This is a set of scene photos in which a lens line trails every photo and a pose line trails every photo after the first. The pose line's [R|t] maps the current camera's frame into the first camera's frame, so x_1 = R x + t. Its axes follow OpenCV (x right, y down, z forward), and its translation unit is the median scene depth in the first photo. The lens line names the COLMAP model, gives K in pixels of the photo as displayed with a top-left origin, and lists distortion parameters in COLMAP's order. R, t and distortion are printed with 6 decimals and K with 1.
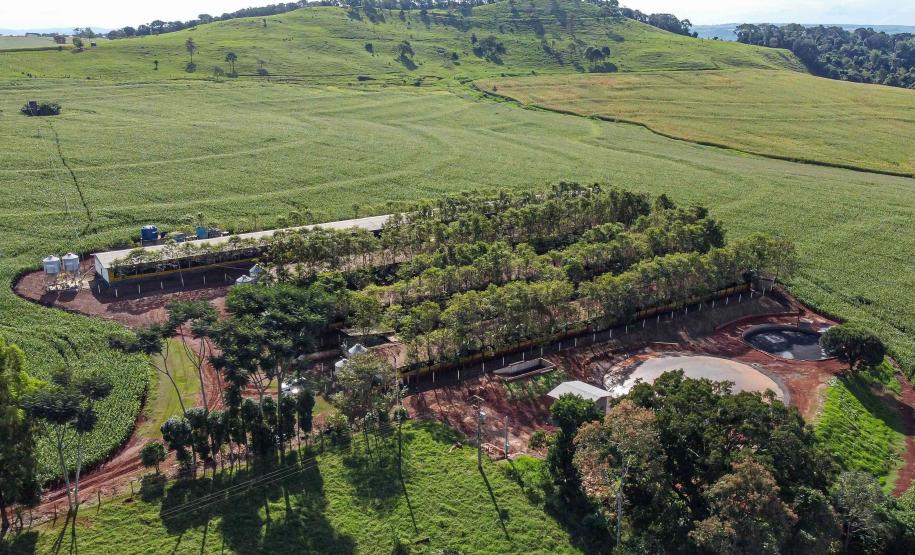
lens RADIAL K [[824.1, 0, 509.5], [0, 824.1, 278.1], [0, 0, 1]] dist [0.003026, -0.006231]
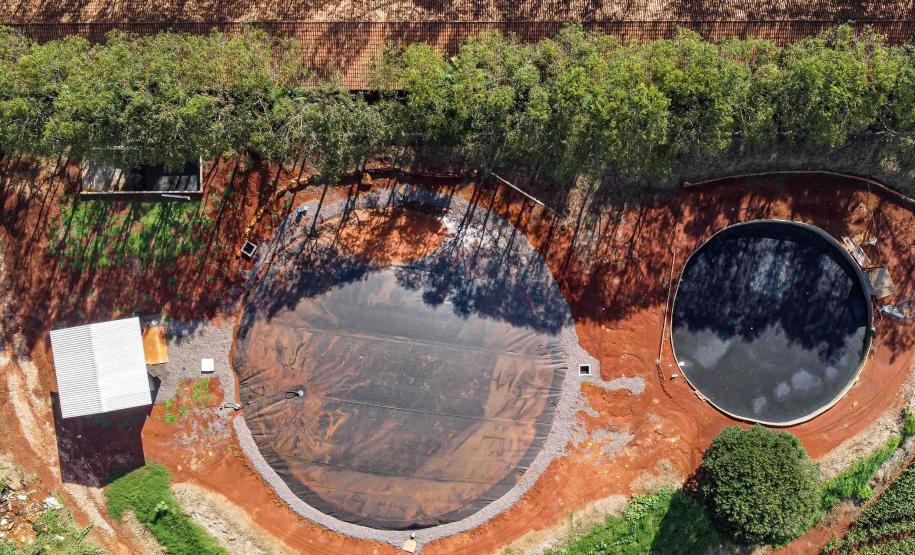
lens RADIAL K [[838.8, 0, 457.5], [0, 838.8, 277.5], [0, 0, 1]] dist [-0.001773, -0.004013]
pose [[0.805452, 0.592619, -0.007046, 0.230222], [-0.189302, 0.268517, 0.944491, -0.422147], [0.561615, -0.759408, 0.328461, 0.926855]]
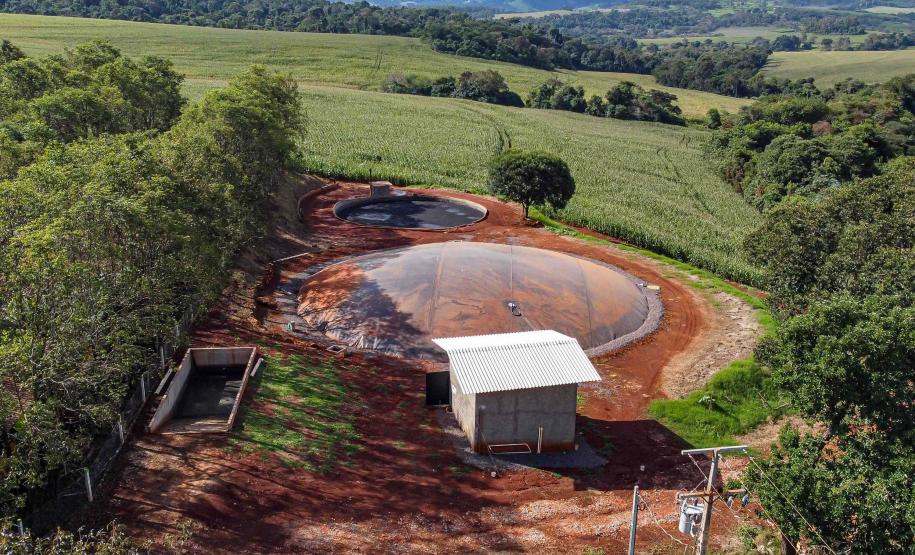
lens RADIAL K [[832.8, 0, 428.1], [0, 832.8, 278.5], [0, 0, 1]] dist [0.008854, 0.006380]
pose [[0.548550, -0.267214, 0.792269, -0.200375], [0.240528, 0.957934, 0.156552, 0.037970], [-0.800774, 0.104686, 0.589747, 0.754382]]
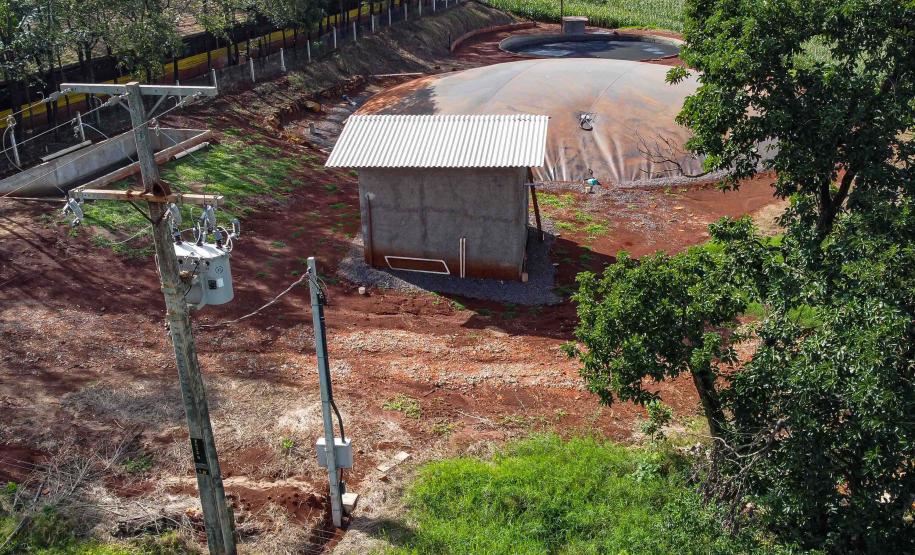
lens RADIAL K [[864.0, 0, 477.8], [0, 864.0, 277.4], [0, 0, 1]] dist [0.003120, -0.001779]
pose [[0.790991, -0.270030, 0.549014, -0.053934], [0.204645, 0.962419, 0.178520, 0.127458], [-0.576588, -0.028855, 0.816525, 0.731404]]
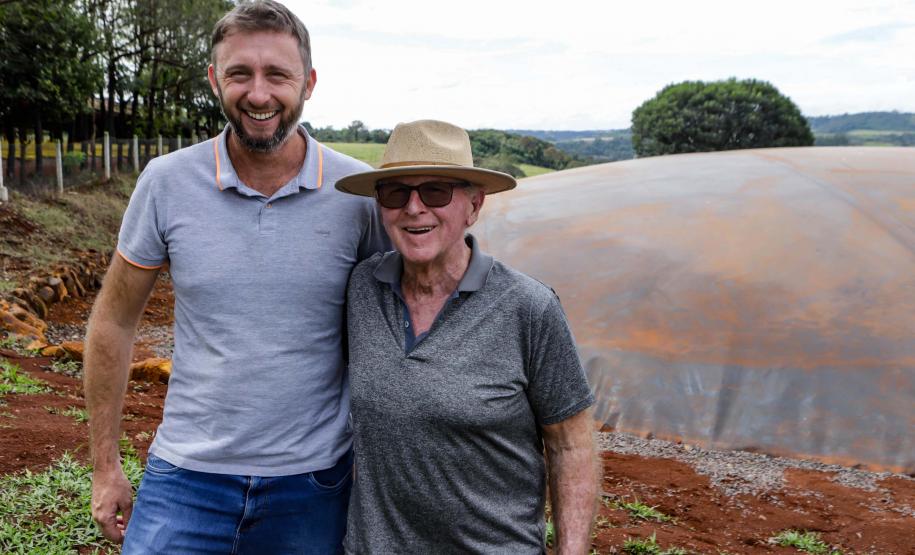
lens RADIAL K [[838.8, 0, 457.5], [0, 838.8, 277.5], [0, 0, 1]] dist [-0.001773, -0.004013]
pose [[0.501405, -0.145973, 0.852810, 0.057614], [0.260830, 0.965312, 0.011876, 0.117011], [-0.824961, 0.216483, 0.522086, 1.018635]]
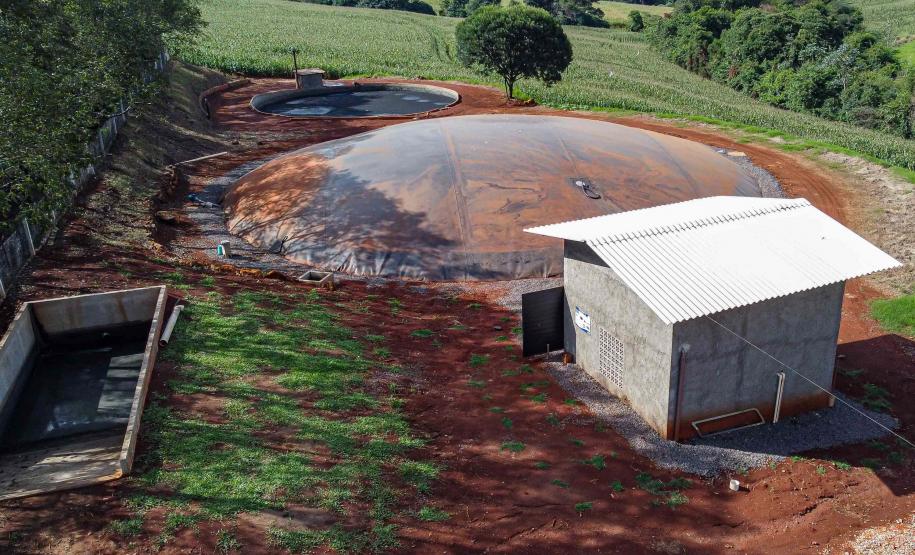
lens RADIAL K [[824.1, 0, 509.5], [0, 824.1, 278.1], [0, 0, 1]] dist [0.003026, -0.006231]
pose [[0.347261, -0.372416, 0.860649, -0.084159], [0.286877, 0.915952, 0.280595, 0.077392], [-0.892811, 0.149460, 0.424912, 0.895569]]
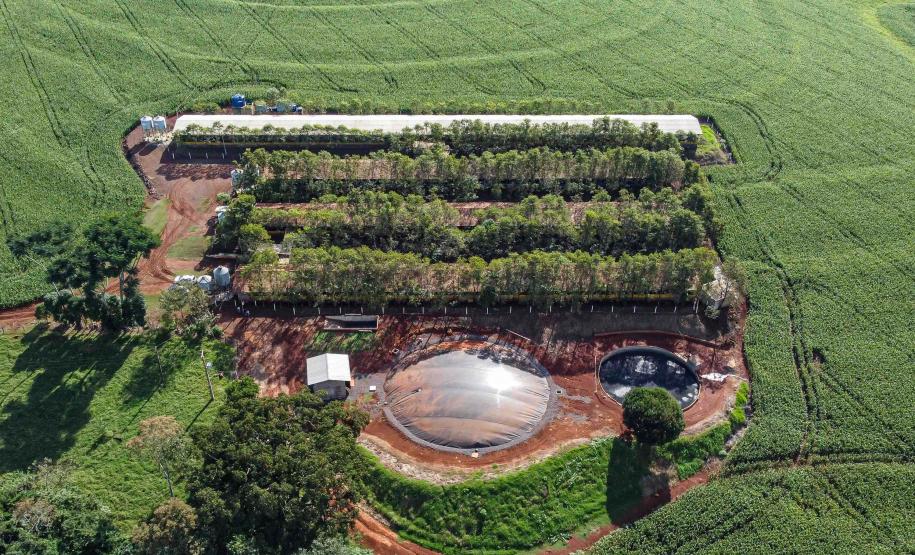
lens RADIAL K [[813.4, 0, 476.4], [0, 813.4, 277.2], [0, 0, 1]] dist [-0.001760, -0.008125]
pose [[0.826027, 0.320190, -0.463851, 0.706641], [-0.176716, 0.928600, 0.326304, -0.371312], [0.535211, -0.187566, 0.823631, 0.167198]]
